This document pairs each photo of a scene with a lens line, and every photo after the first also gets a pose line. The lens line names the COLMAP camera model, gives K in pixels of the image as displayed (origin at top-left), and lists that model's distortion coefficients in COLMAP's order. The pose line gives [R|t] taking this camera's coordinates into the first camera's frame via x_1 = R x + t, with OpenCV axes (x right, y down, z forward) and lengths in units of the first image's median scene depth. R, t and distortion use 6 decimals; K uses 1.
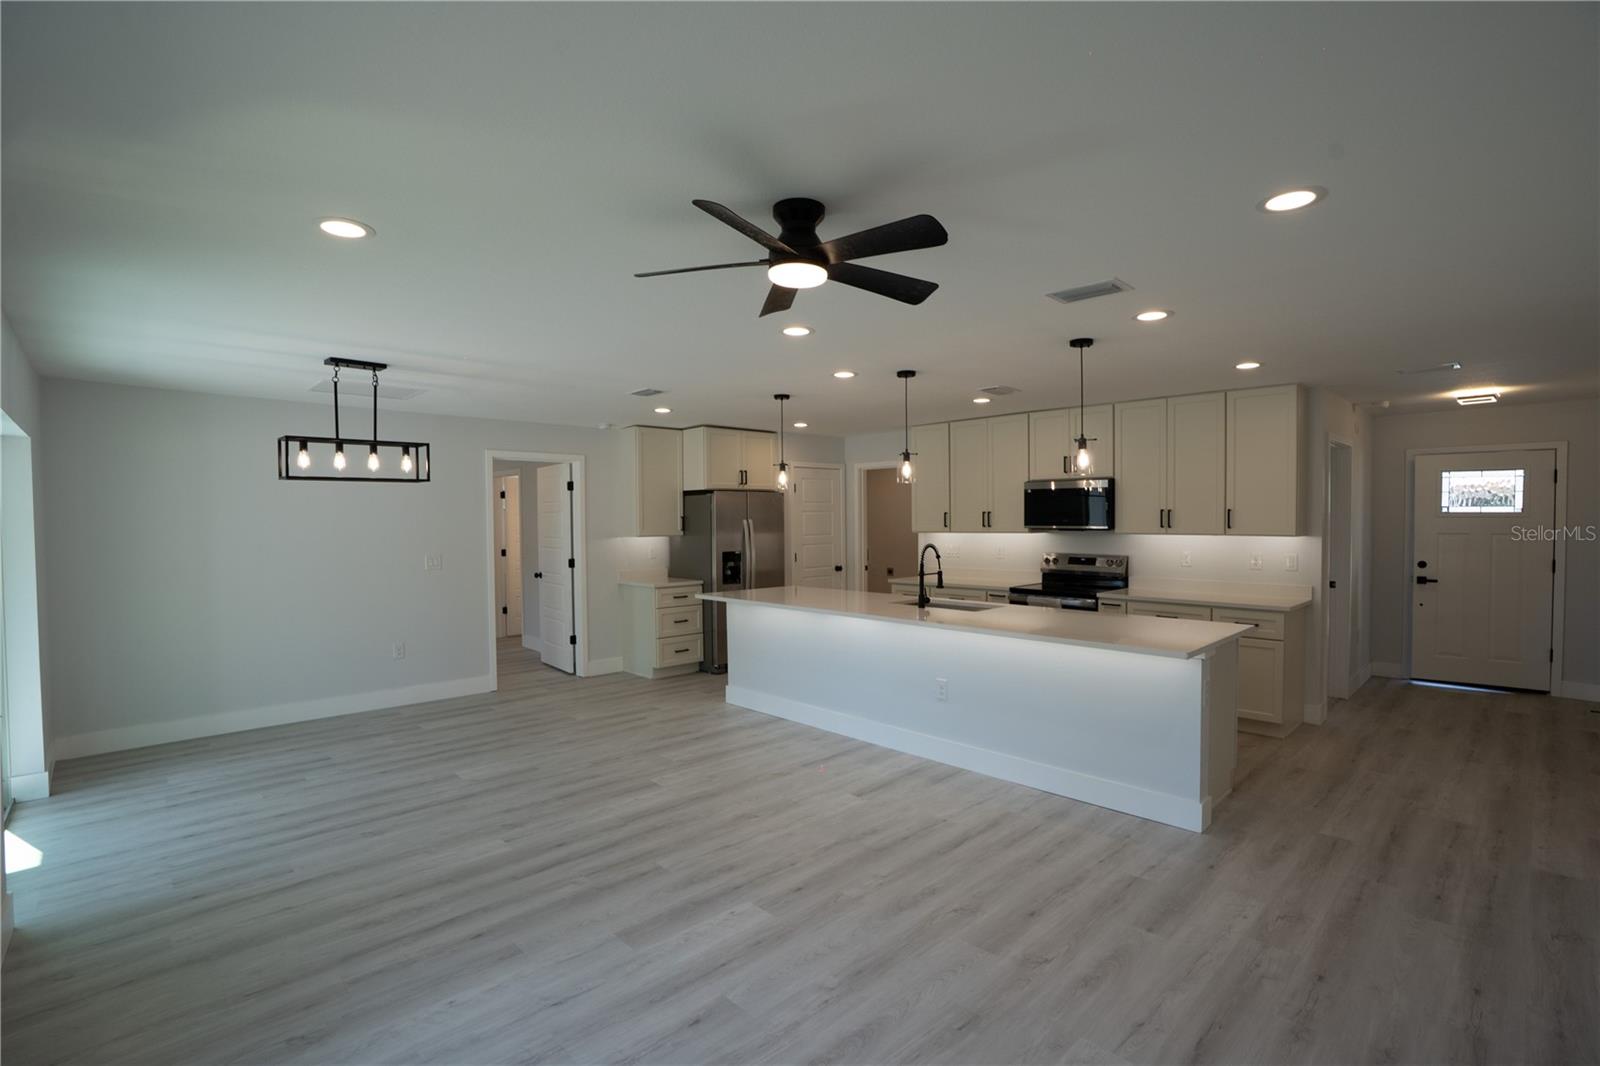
lens RADIAL K [[741.8, 0, 793.0], [0, 741.8, 531.9], [0, 0, 1]] dist [-0.076459, 0.032105]
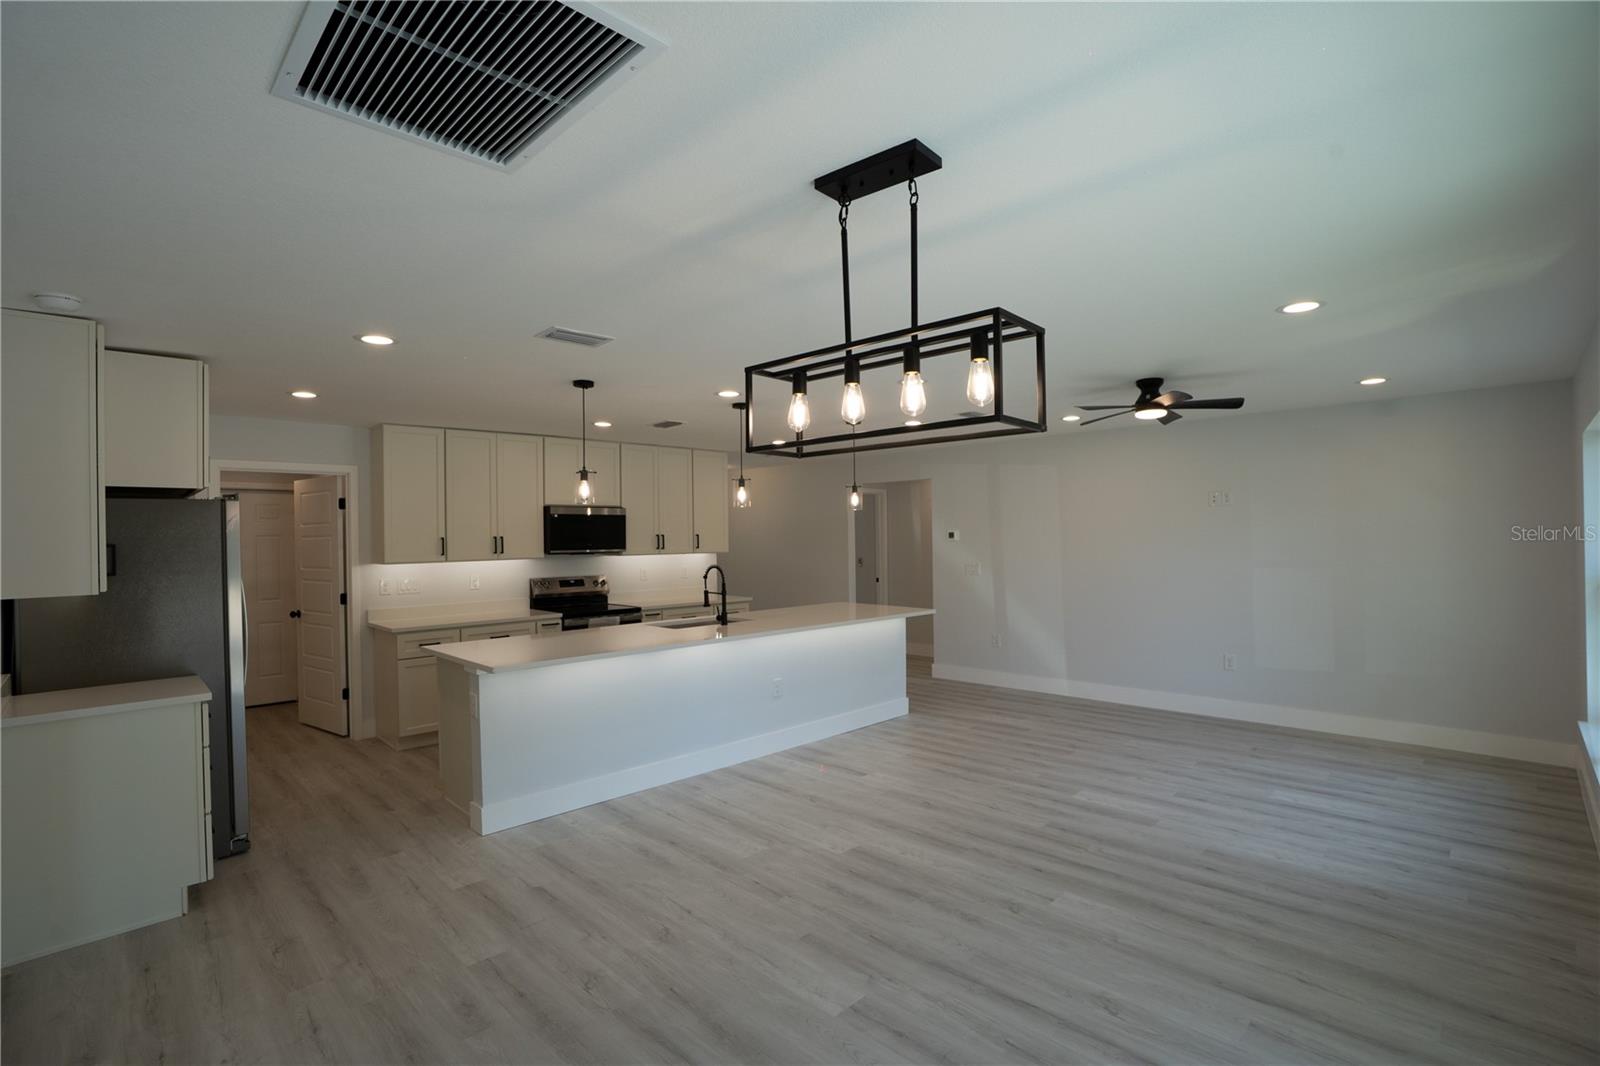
lens RADIAL K [[741.8, 0, 793.0], [0, 741.8, 531.9], [0, 0, 1]] dist [-0.076459, 0.032105]
pose [[-0.017074, 0.012477, 0.999776, -0.844329], [0.033388, 0.999372, -0.011902, -0.013867], [-0.999297, 0.033178, -0.017480, 0.870798]]
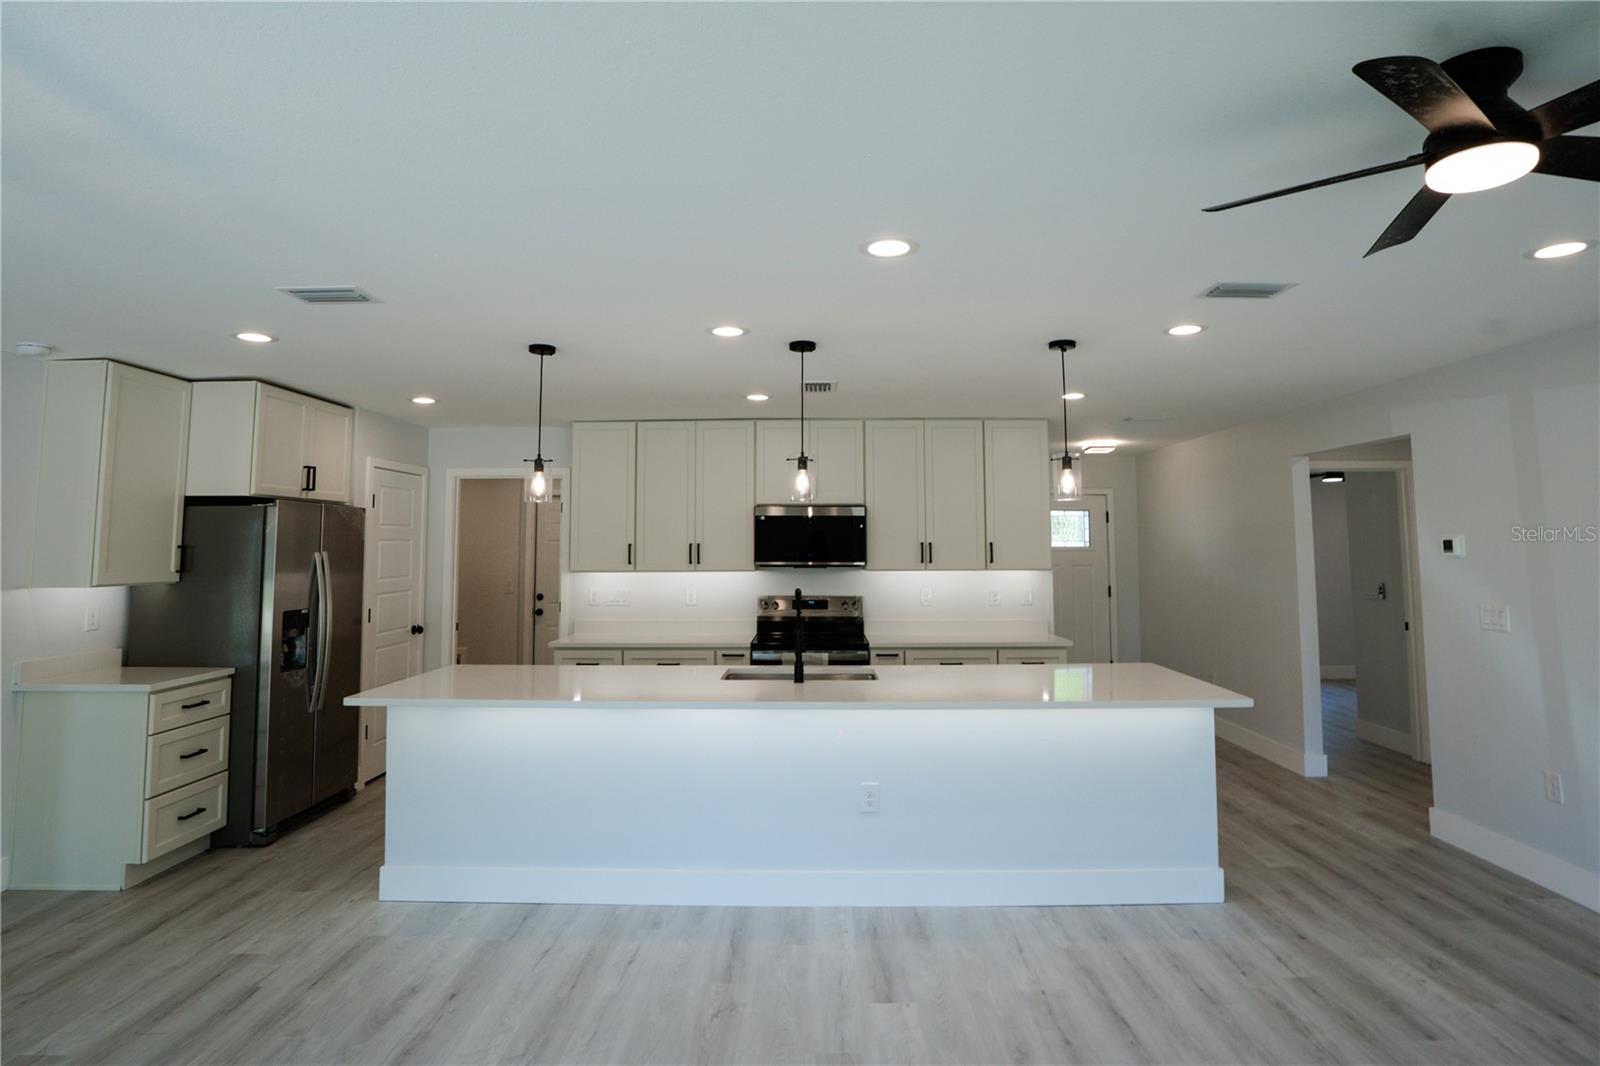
lens RADIAL K [[852.7, 0, 805.3], [0, 852.7, 472.3], [0, 0, 1]] dist [-0.076057, 0.032421]
pose [[0.695800, 0.069257, 0.714889, -0.379414], [0.012277, 0.994048, -0.108251, -0.005633], [-0.718131, 0.084097, 0.690808, 0.413277]]
